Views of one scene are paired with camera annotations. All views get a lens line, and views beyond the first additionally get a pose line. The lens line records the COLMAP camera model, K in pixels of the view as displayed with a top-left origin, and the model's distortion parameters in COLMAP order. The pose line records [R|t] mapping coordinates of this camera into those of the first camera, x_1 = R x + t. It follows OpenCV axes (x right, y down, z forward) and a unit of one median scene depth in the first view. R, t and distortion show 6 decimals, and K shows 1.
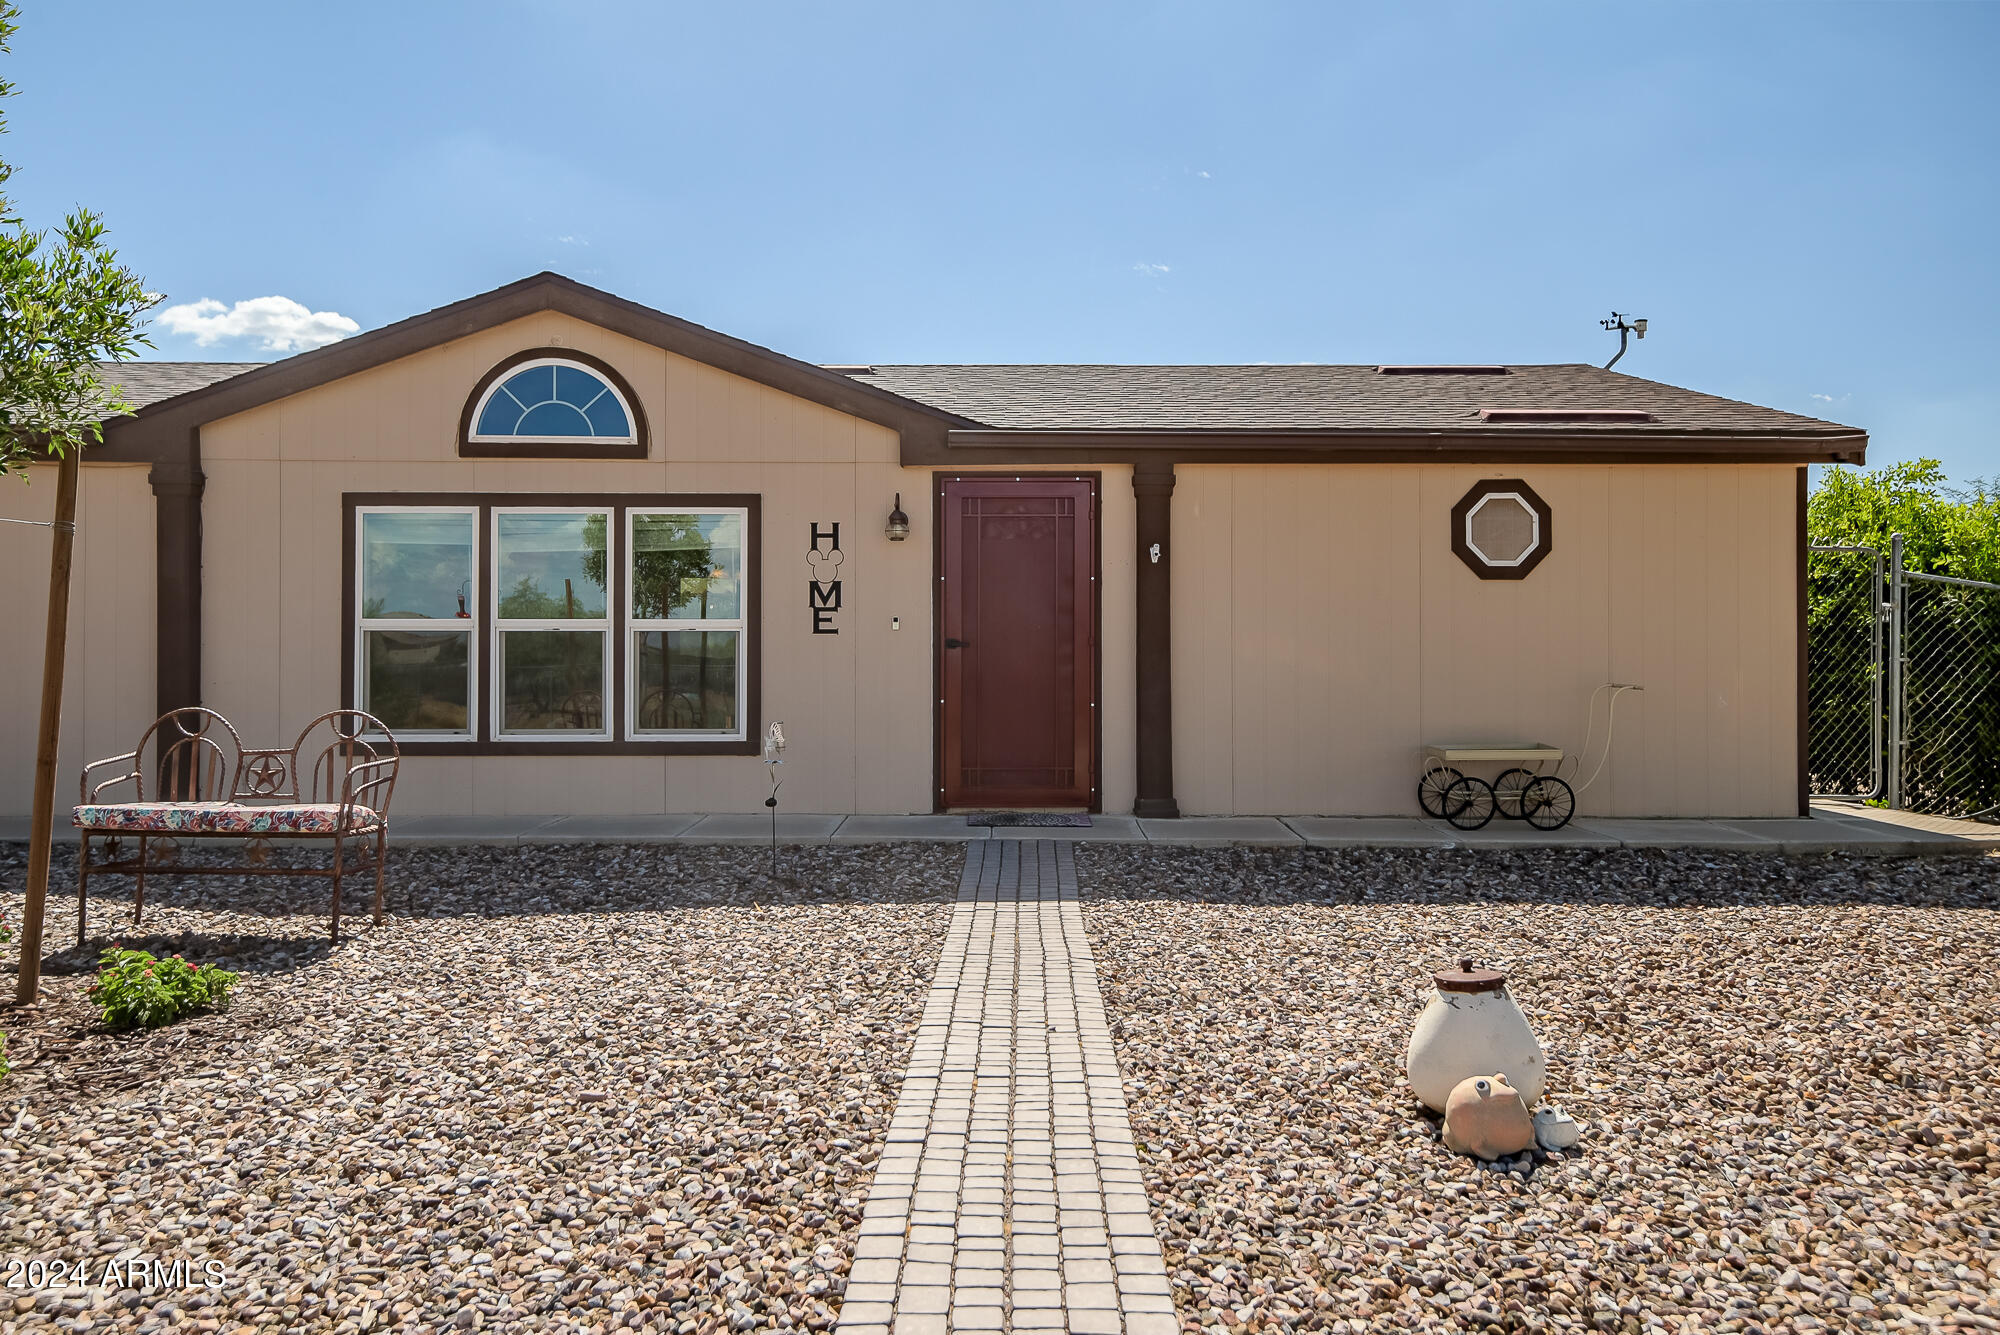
lens RADIAL K [[1479.0, 0, 997.6], [0, 1479.0, 667.0], [0, 0, 1]] dist [0.005118, -0.000051]
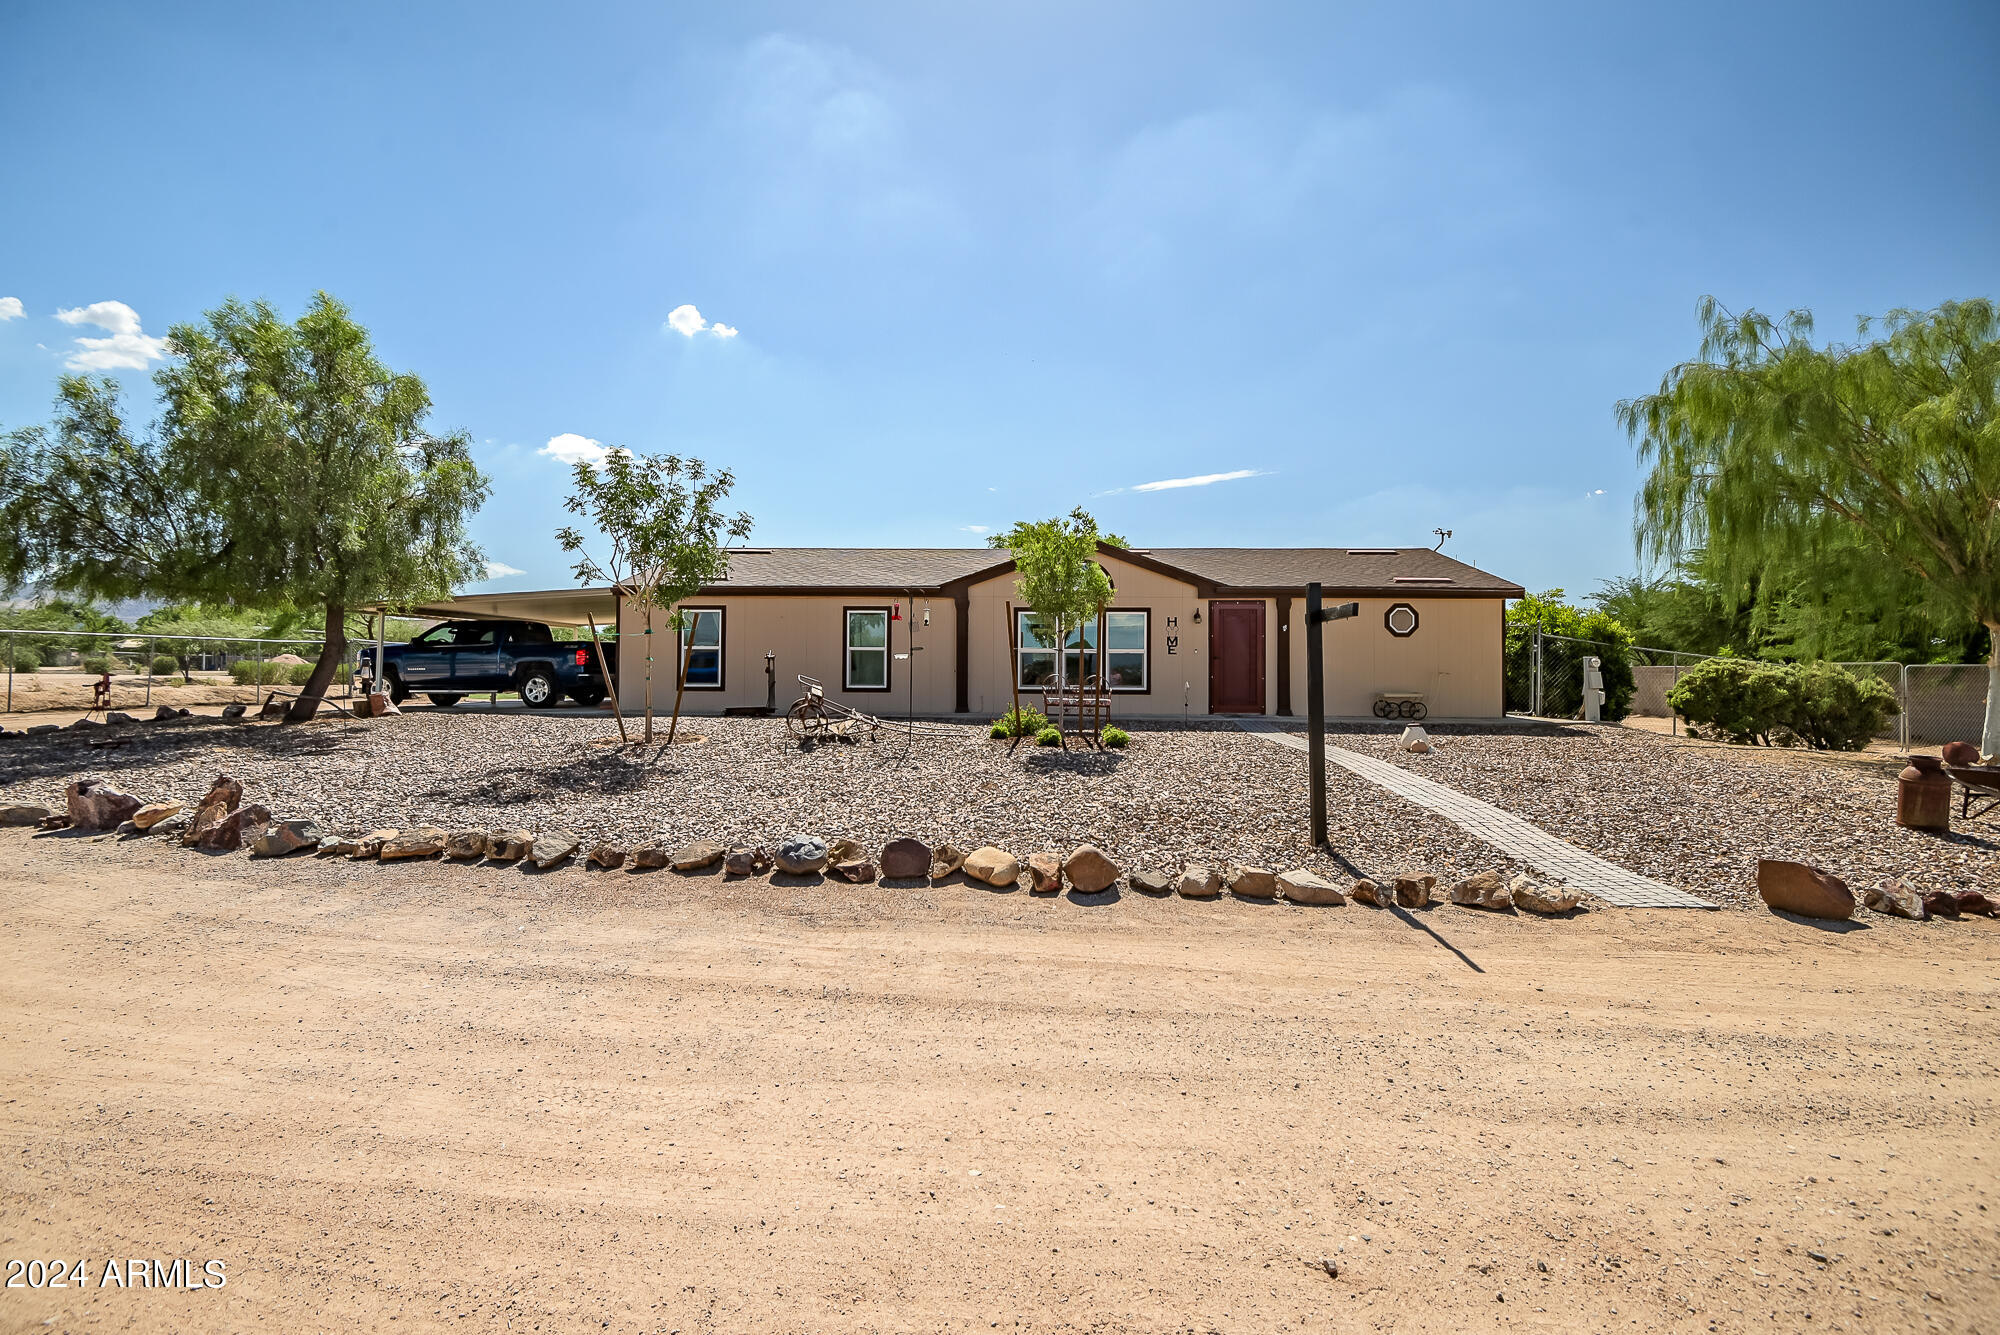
lens RADIAL K [[910.6, 0, 1004.0], [0, 910.6, 669.7], [0, 0, 1]] dist [-0.005674, -0.000949]
pose [[0.999093, 0.004801, -0.042301, -0.377935], [-0.004411, 0.999947, 0.009294, -0.007409], [0.042343, -0.009099, 0.999062, -0.854200]]
